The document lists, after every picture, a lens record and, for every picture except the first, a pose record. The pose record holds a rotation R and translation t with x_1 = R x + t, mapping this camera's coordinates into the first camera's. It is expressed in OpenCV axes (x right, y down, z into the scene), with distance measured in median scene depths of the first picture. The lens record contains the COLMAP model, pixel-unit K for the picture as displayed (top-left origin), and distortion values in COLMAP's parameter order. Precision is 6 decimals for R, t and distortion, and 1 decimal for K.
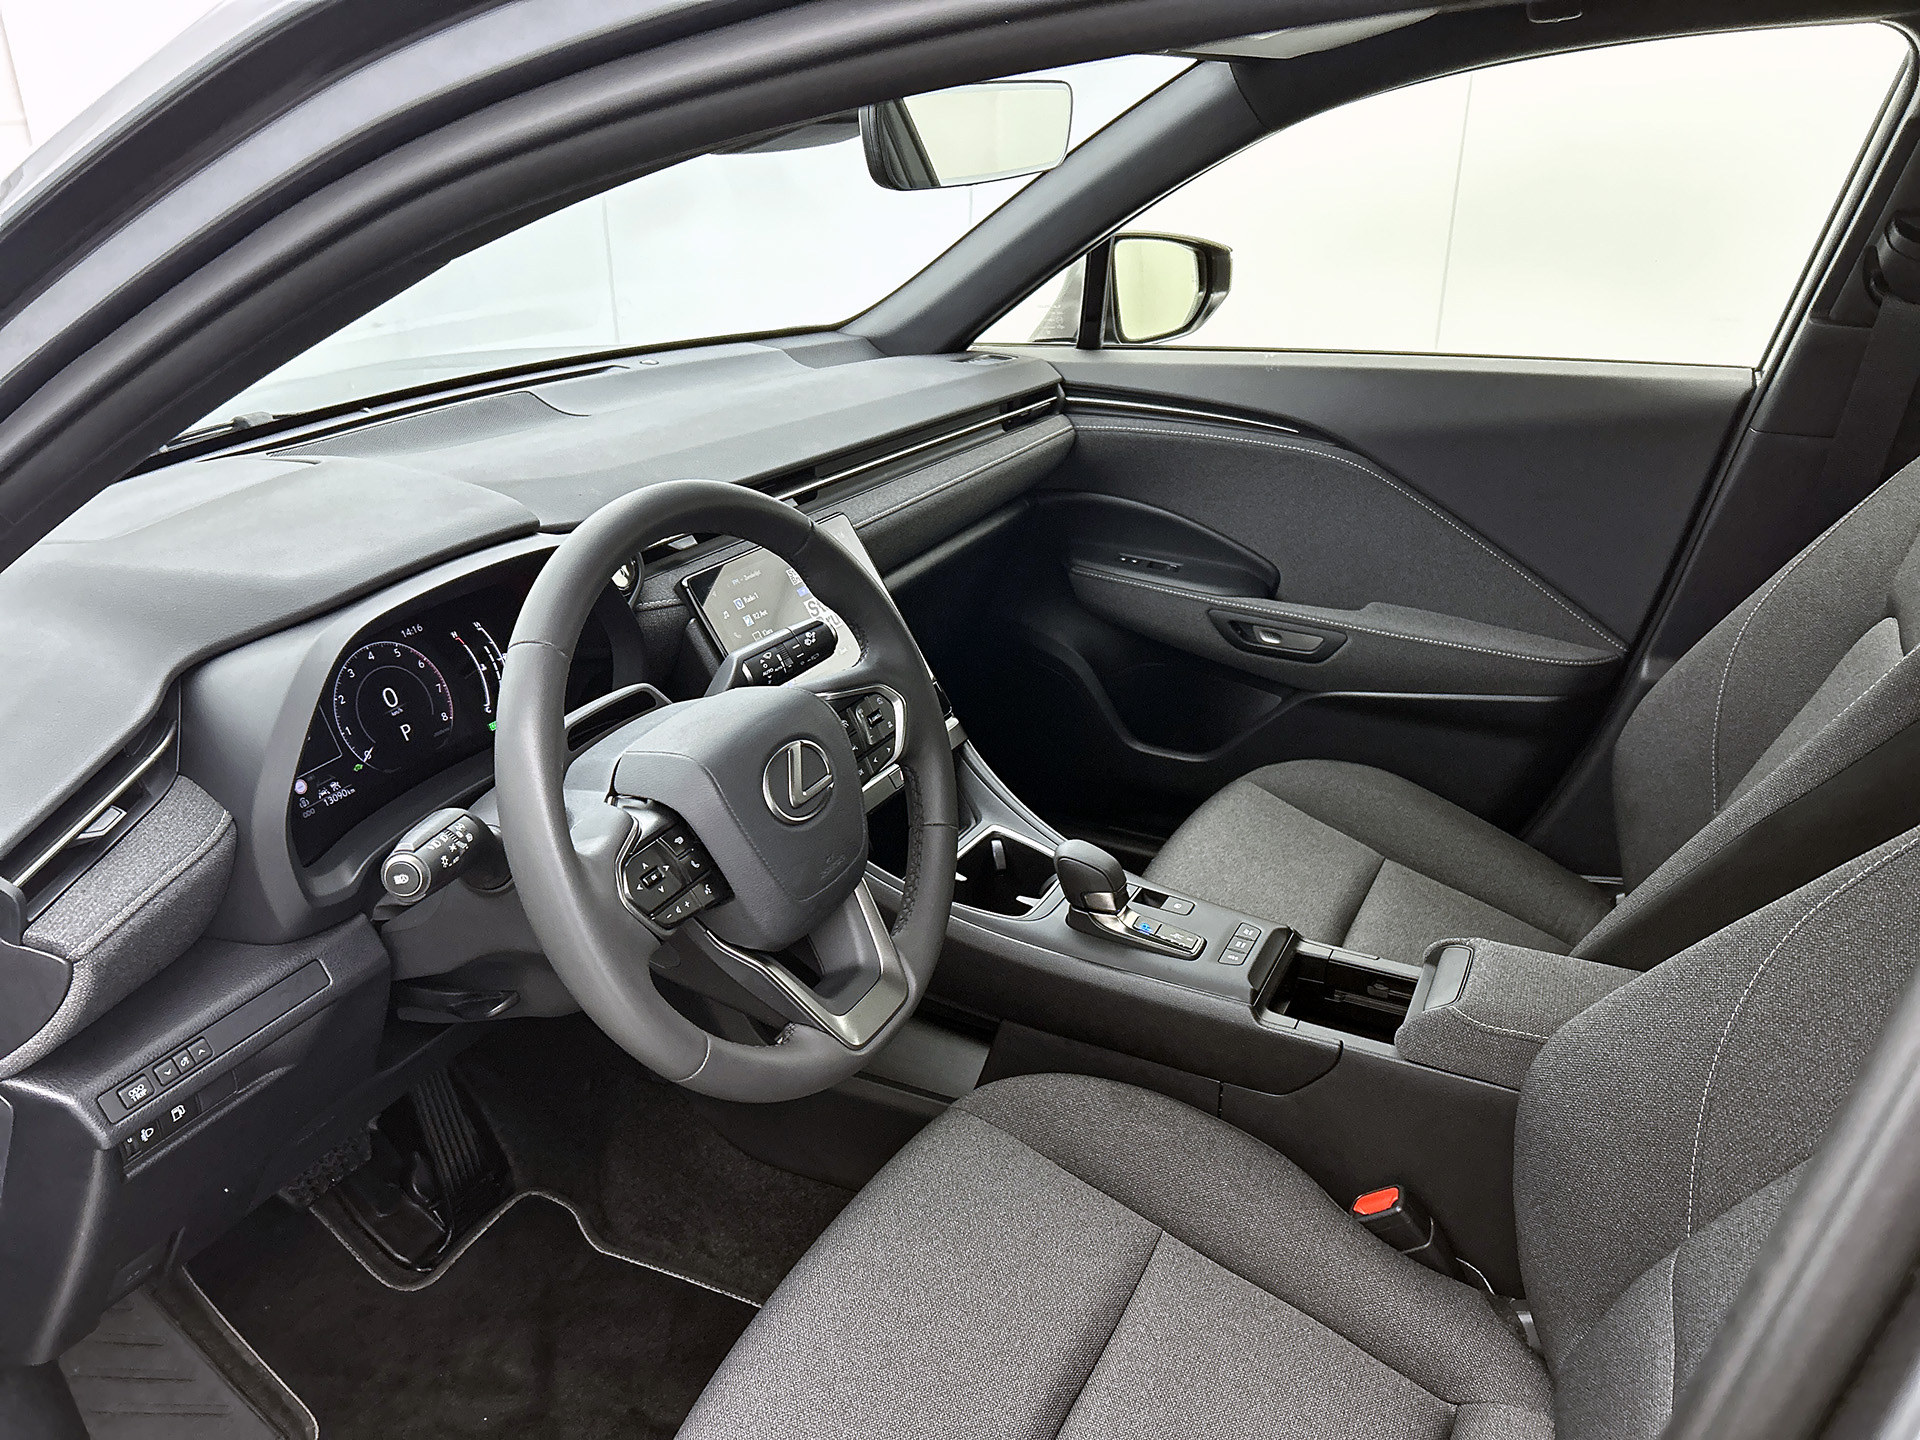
lens RADIAL K [[1418.6, 0, 968.8], [0, 1418.6, 748.6], [0, 0, 1]] dist [0.060629, -0.087795]
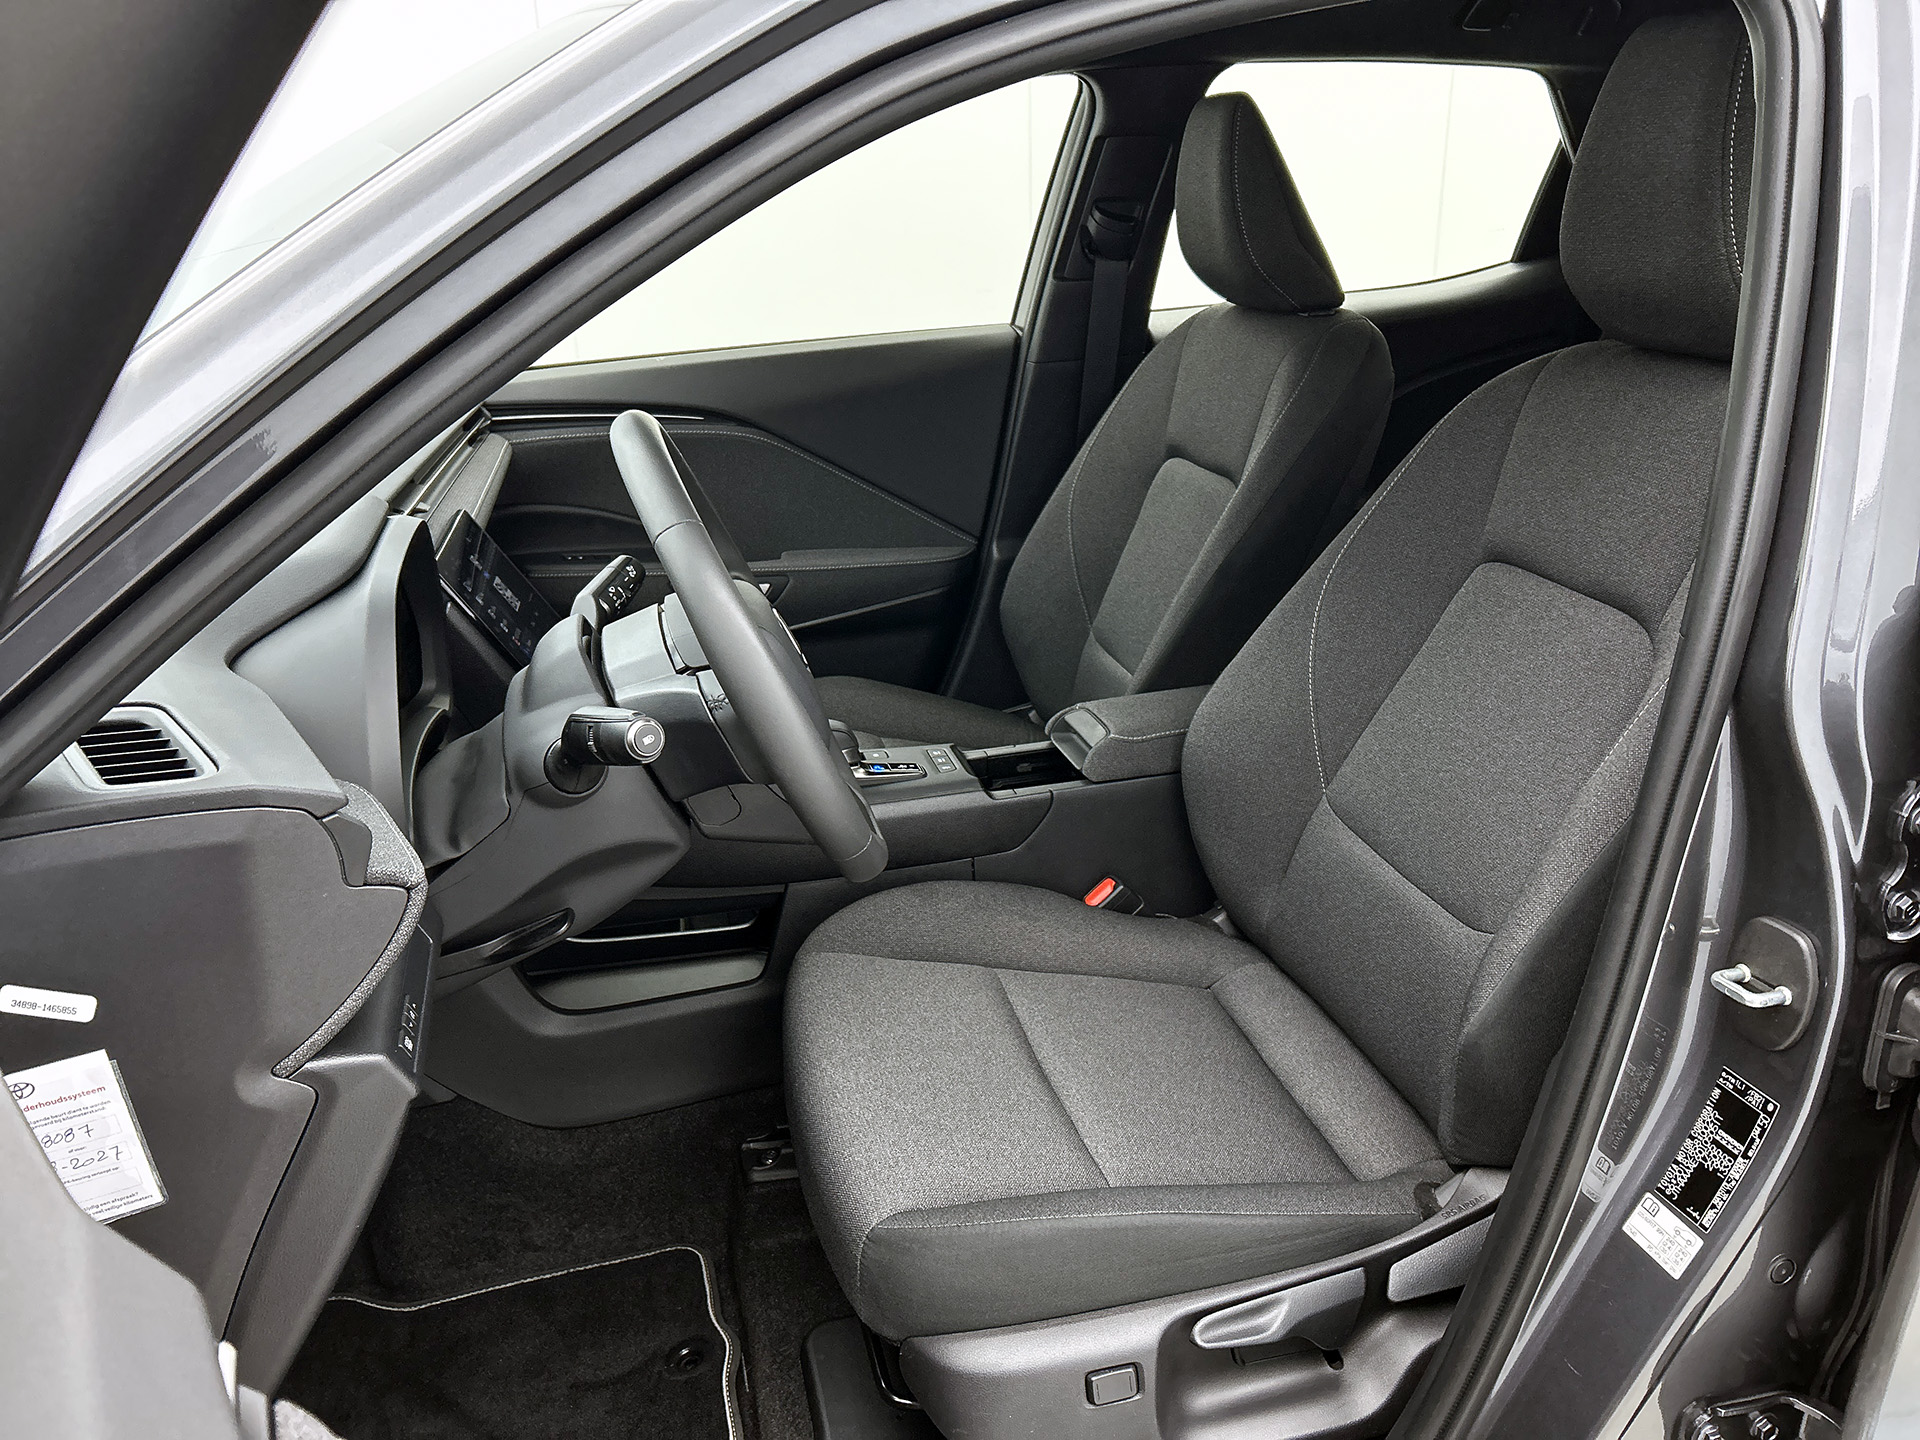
lens RADIAL K [[1418.6, 0, 968.8], [0, 1418.6, 748.6], [0, 0, 1]] dist [0.060629, -0.087795]
pose [[0.758139, -0.265483, 0.595604, -0.476797], [0.298566, 0.953332, 0.044895, 0.064915], [-0.579727, 0.143790, 0.802023, -0.044355]]
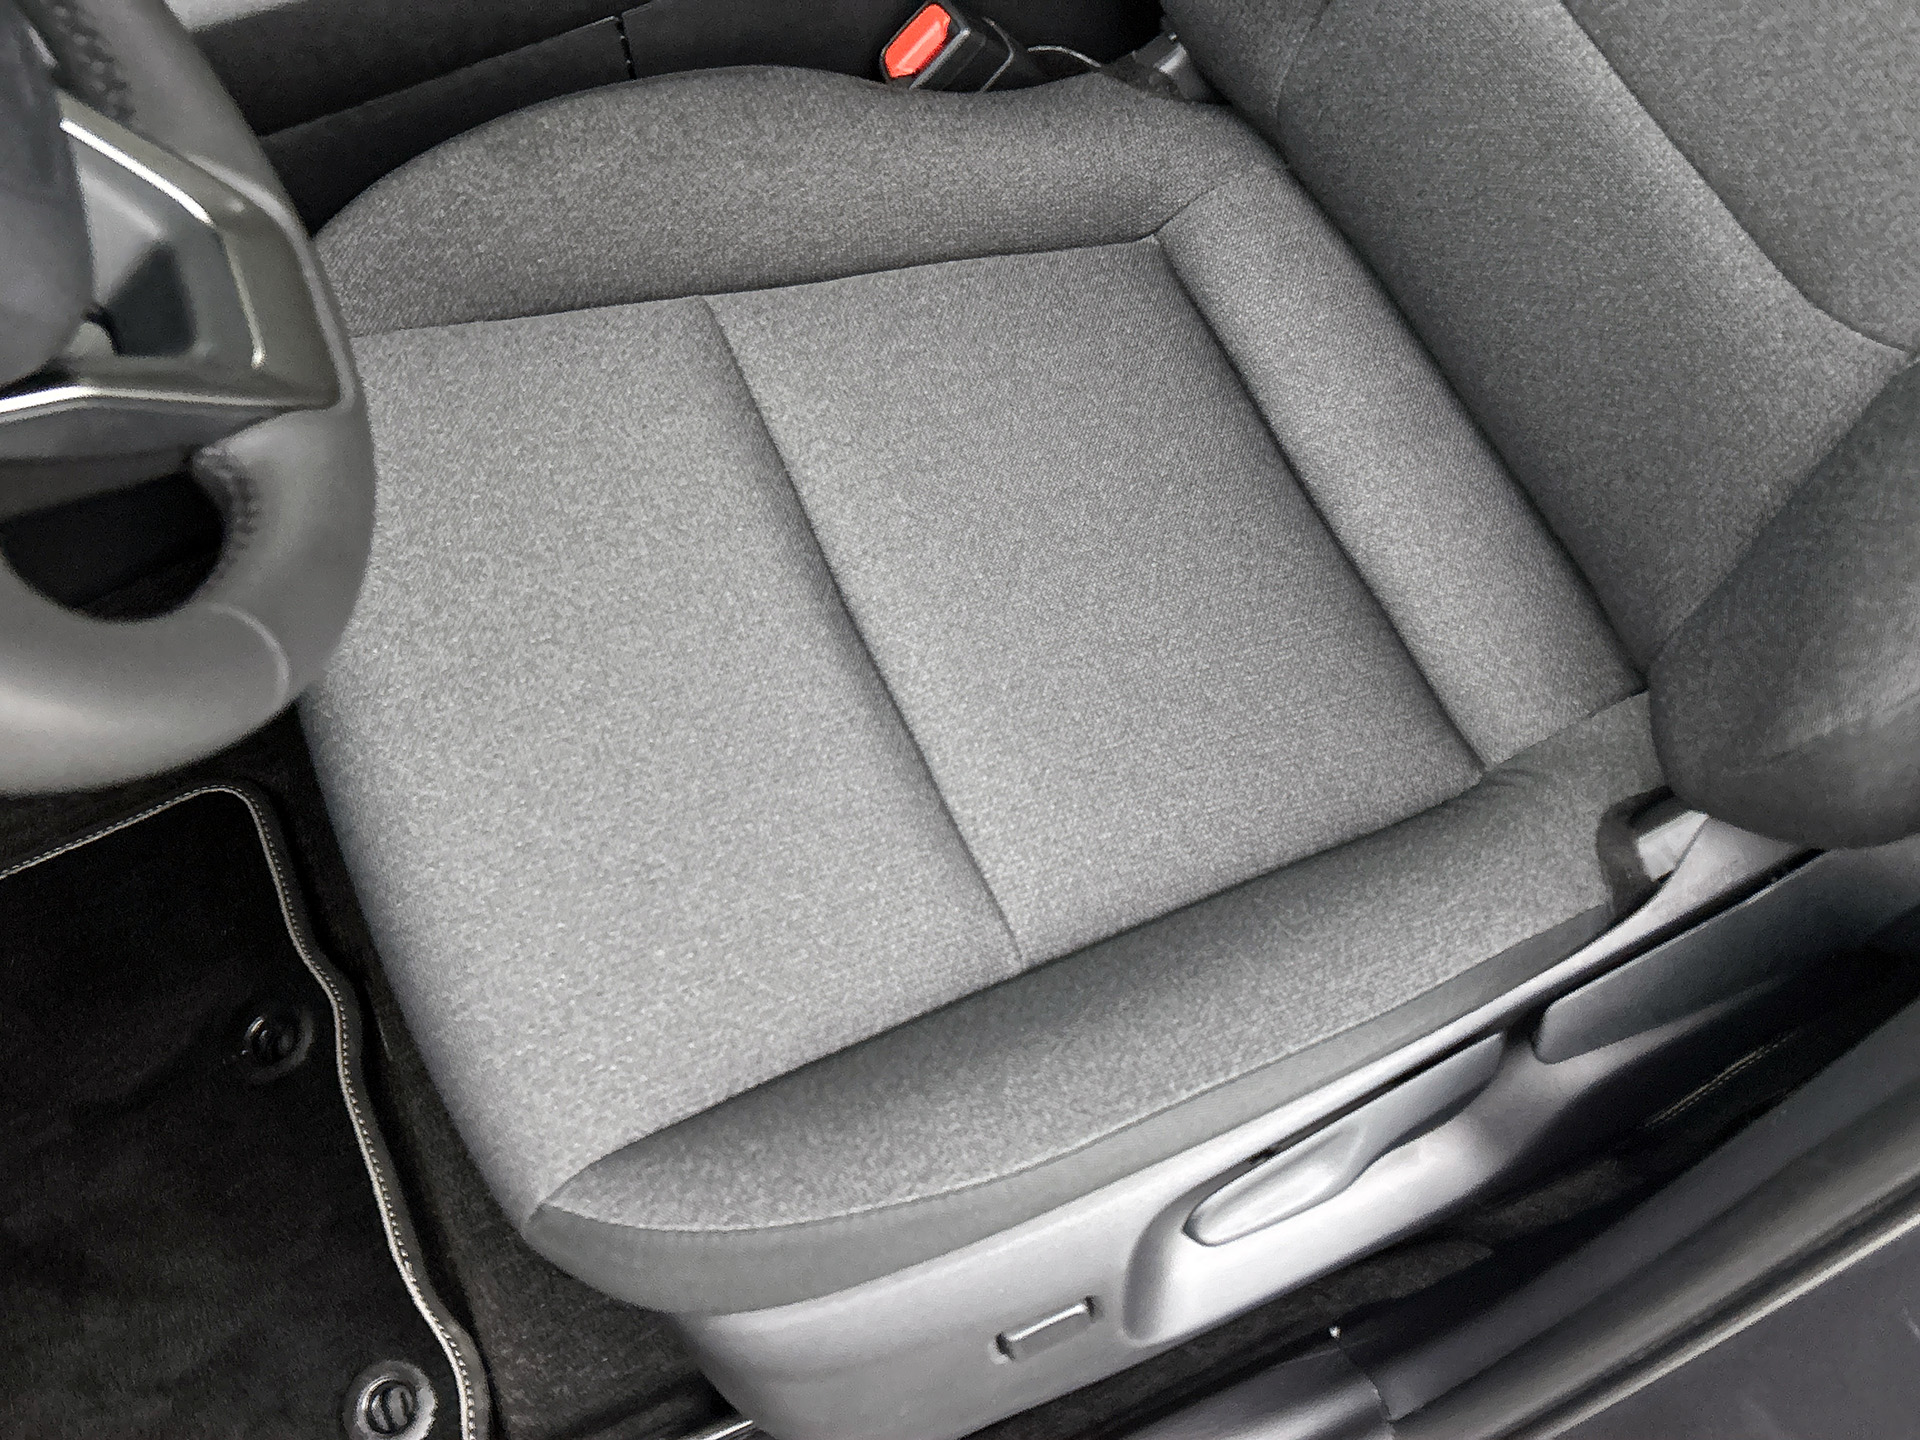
lens RADIAL K [[1865.0, 0, 966.7], [0, 1865.0, 689.4], [0, 0, 1]] dist [0.129323, -0.347611]
pose [[0.643341, -0.688949, 0.333860, -0.135486], [0.333681, 0.644822, 0.687649, -0.048382], [-0.689035, -0.330990, 0.644730, 0.287086]]
